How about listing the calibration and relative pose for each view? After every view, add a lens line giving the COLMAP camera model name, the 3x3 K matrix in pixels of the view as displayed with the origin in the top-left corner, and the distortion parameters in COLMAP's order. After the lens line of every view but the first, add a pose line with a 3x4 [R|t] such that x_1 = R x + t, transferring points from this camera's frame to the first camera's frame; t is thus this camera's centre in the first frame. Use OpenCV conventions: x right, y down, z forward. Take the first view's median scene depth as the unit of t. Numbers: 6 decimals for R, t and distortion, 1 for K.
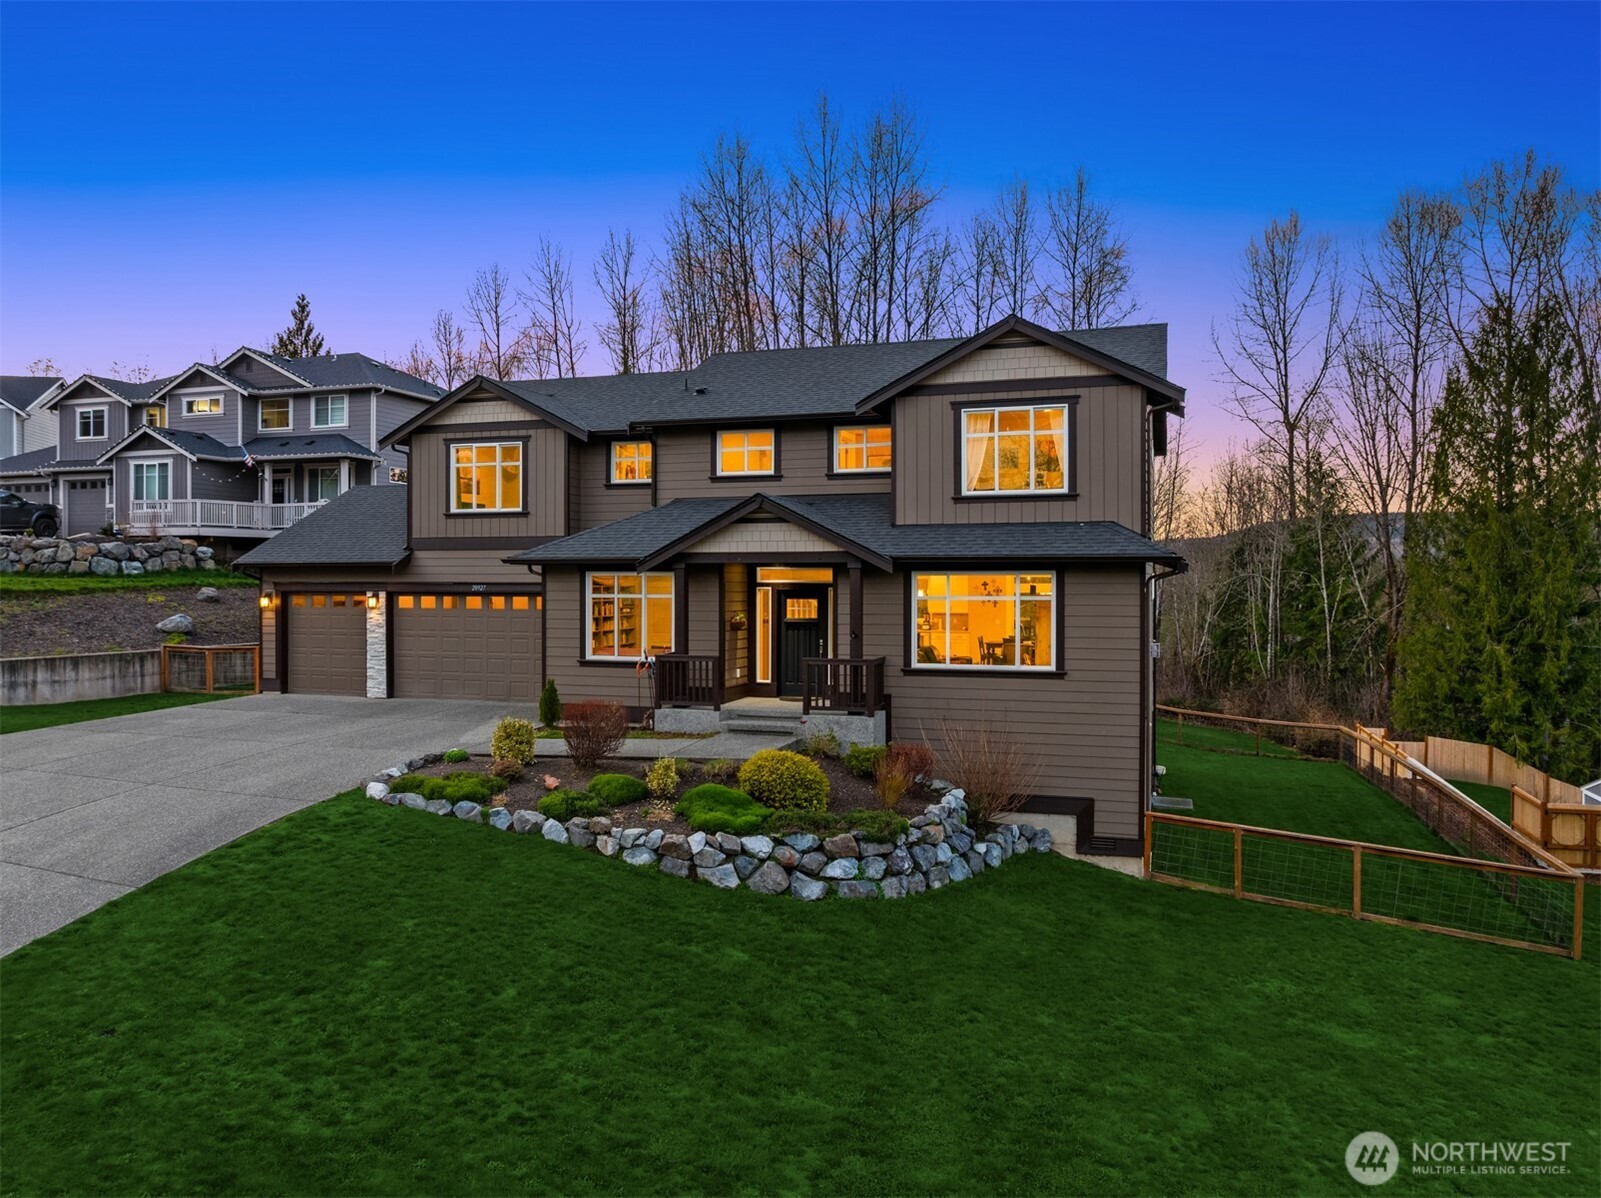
lens RADIAL K [[1137.1, 0, 817.6], [0, 1137.1, 590.0], [0, 0, 1]] dist [-0.031748, 0.000397]
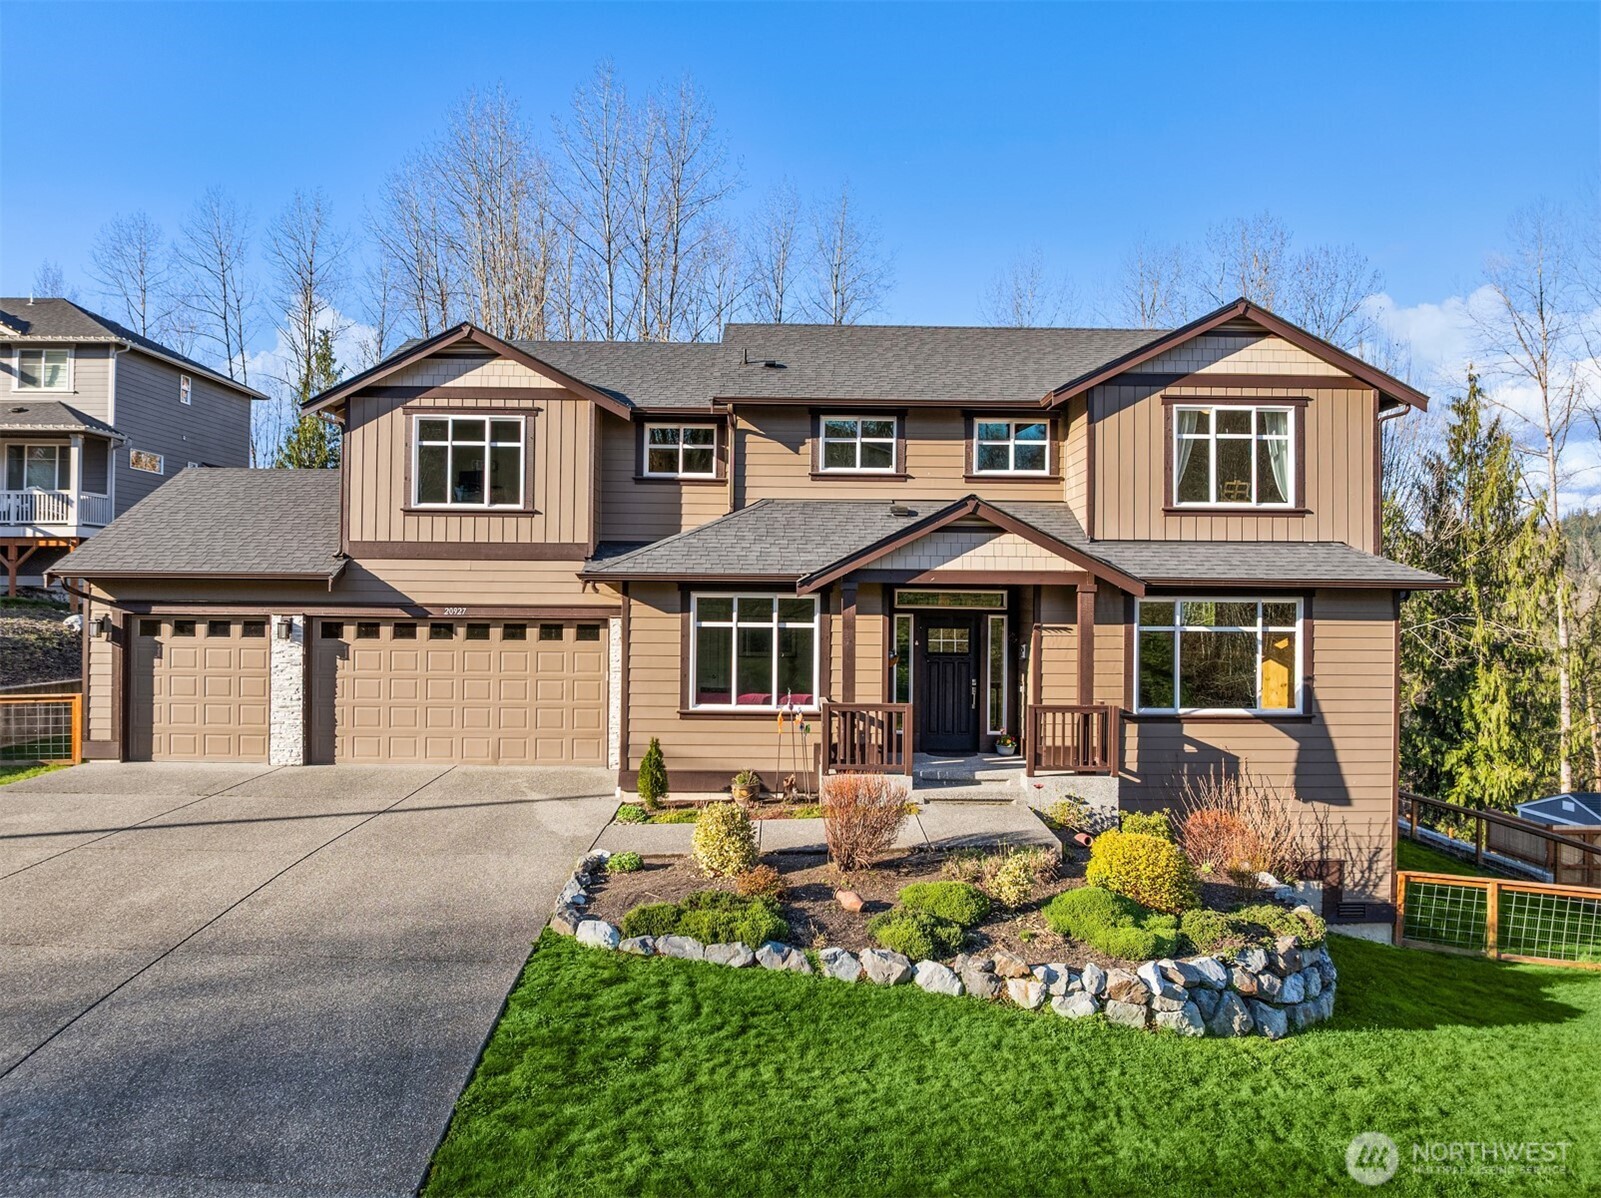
lens RADIAL K [[1137.1, 0, 817.6], [0, 1137.1, 590.0], [0, 0, 1]] dist [-0.031748, 0.000397]
pose [[0.947803, 0.010424, 0.318687, -0.371960], [-0.005761, 0.999862, -0.015570, -0.006293], [-0.318805, 0.012921, 0.947732, 0.271517]]
